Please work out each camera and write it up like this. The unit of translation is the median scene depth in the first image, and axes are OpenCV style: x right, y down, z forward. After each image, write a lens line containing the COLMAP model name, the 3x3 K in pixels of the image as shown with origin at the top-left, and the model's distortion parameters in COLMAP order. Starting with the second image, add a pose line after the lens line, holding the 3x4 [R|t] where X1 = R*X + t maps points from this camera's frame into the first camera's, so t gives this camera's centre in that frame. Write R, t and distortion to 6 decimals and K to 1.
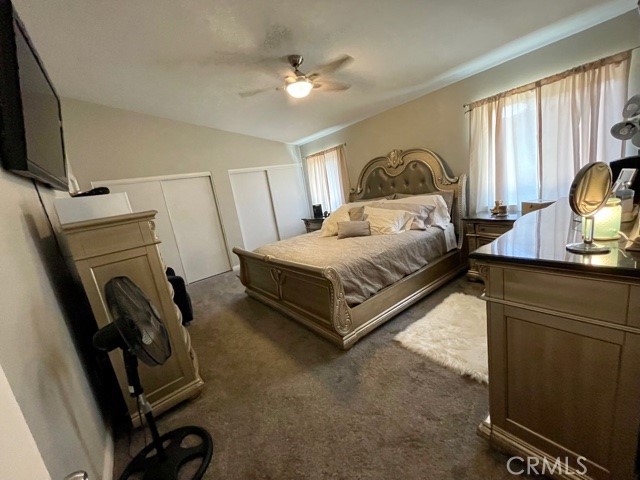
lens RADIAL K [[261.7, 0, 320.0], [0, 261.7, 240.0], [0, 0, 1]] dist [-0.000293, 0.000061]
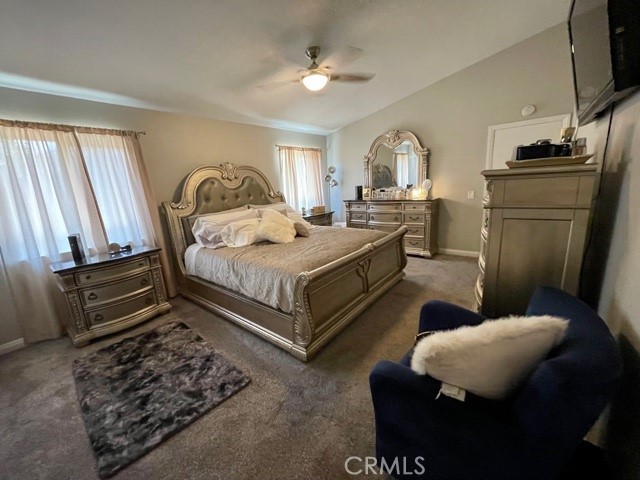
lens RADIAL K [[261.7, 0, 320.0], [0, 261.7, 240.0], [0, 0, 1]] dist [-0.000293, 0.000061]
pose [[-0.228525, -0.049382, 0.972285, -0.985104], [0.283708, 0.951986, 0.115034, -0.105296], [-0.931282, 0.302133, -0.203543, 1.245820]]
